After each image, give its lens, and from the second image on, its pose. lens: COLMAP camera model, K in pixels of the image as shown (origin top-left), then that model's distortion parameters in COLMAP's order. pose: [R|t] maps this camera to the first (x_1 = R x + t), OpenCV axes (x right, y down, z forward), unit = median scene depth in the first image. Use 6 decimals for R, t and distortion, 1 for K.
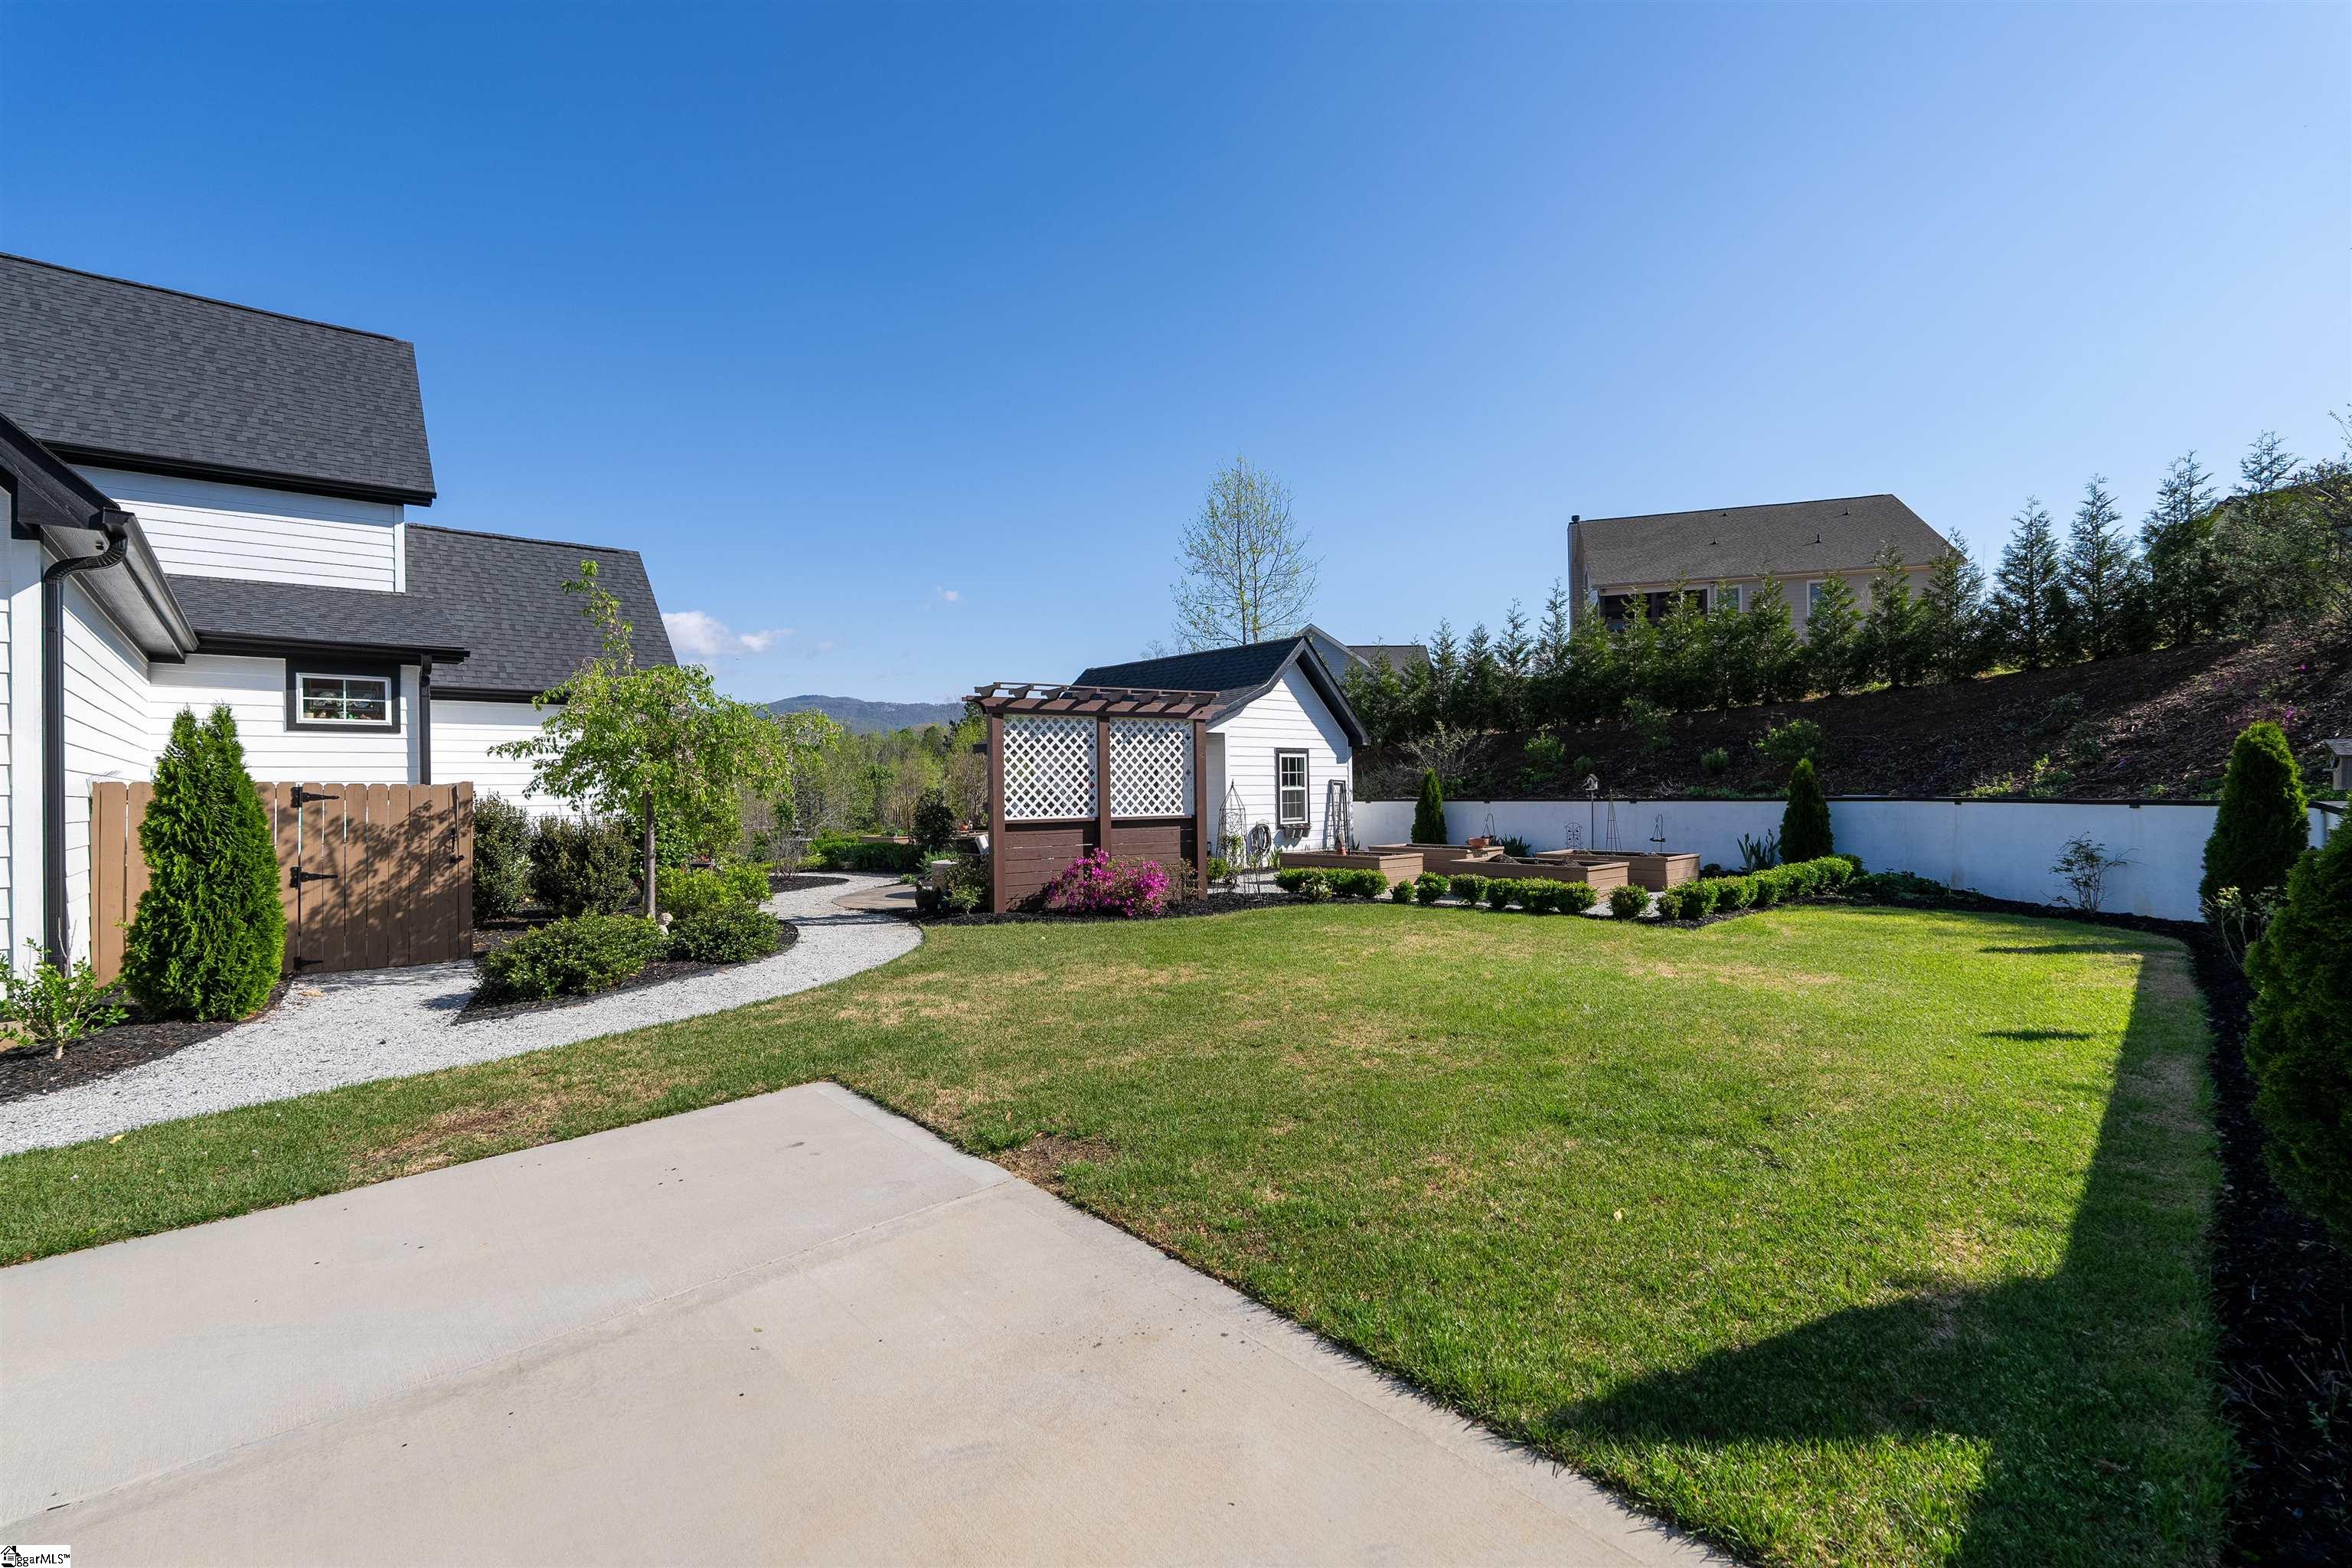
lens RADIAL K [[1058.2, 0, 1176.0], [0, 1058.2, 784.0], [0, 0, 1]] dist [-0.020154, 0.000001]
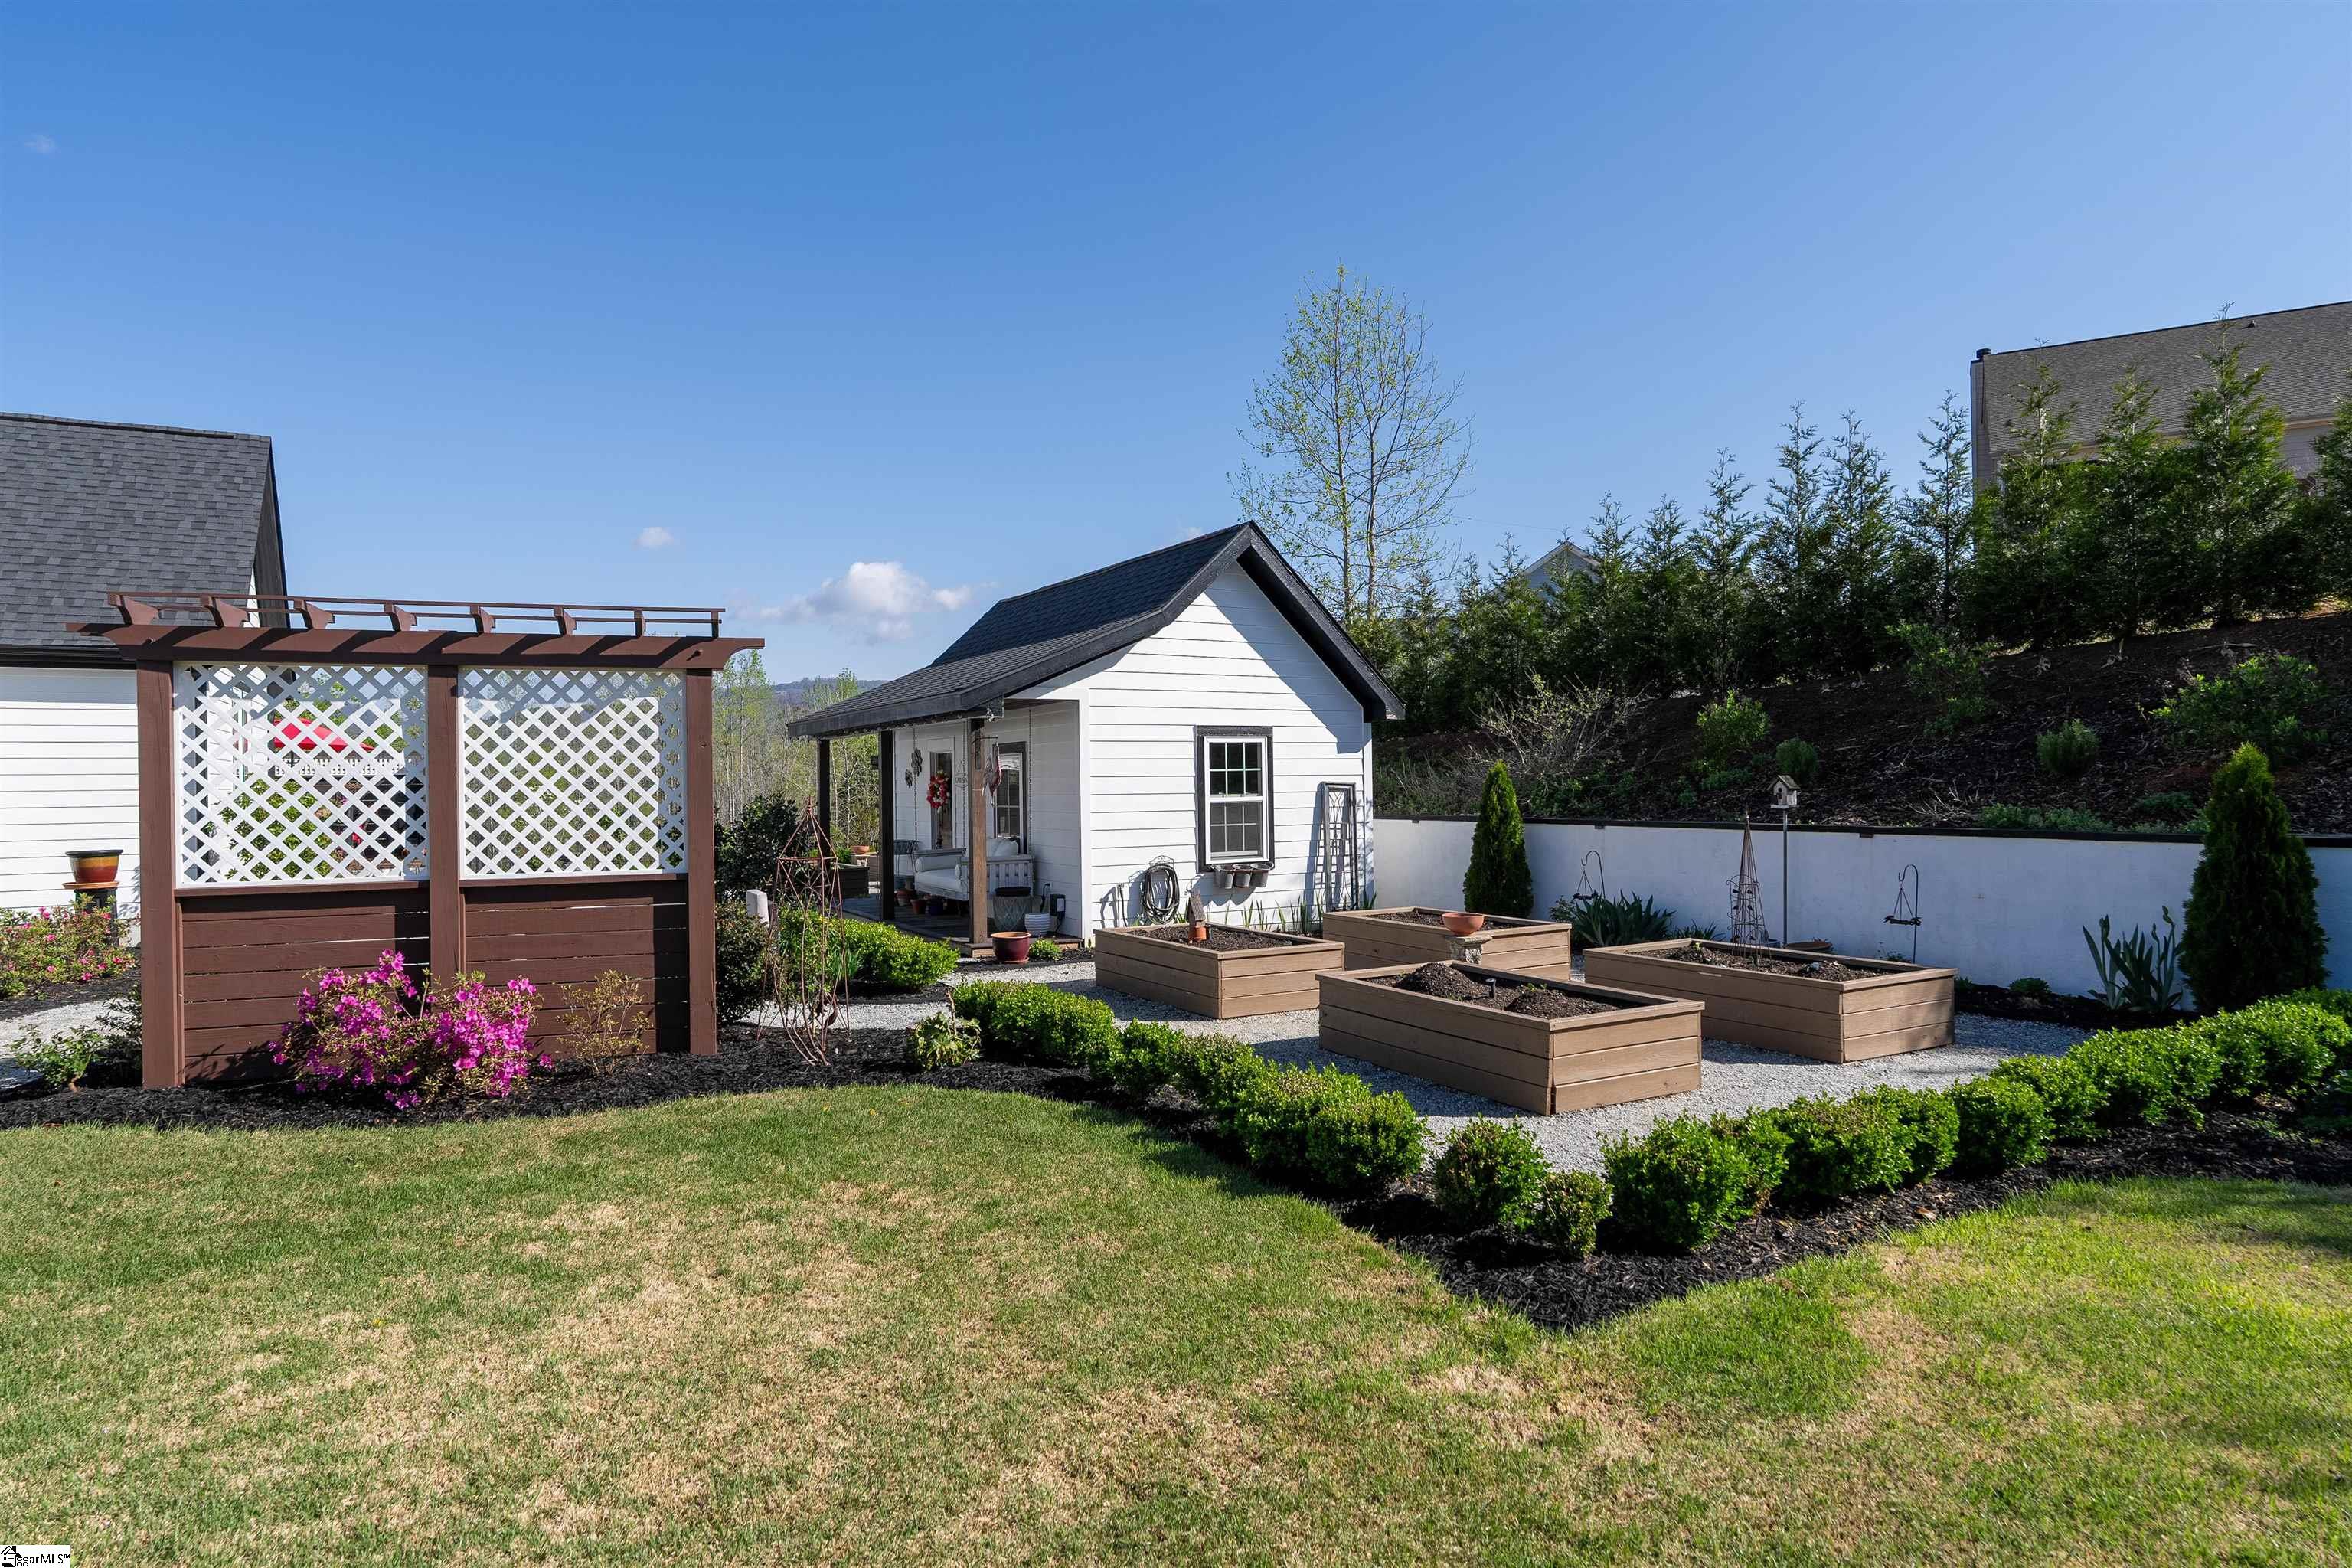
lens RADIAL K [[1355.6, 0, 1174.8], [0, 1355.6, 761.8], [0, 0, 1]] dist [-0.002739, -0.000918]
pose [[0.975527, -0.001515, -0.219876, 0.234267], [0.000088, 0.999979, -0.006500, -0.010568], [0.219882, 0.006322, 0.975506, 0.298500]]
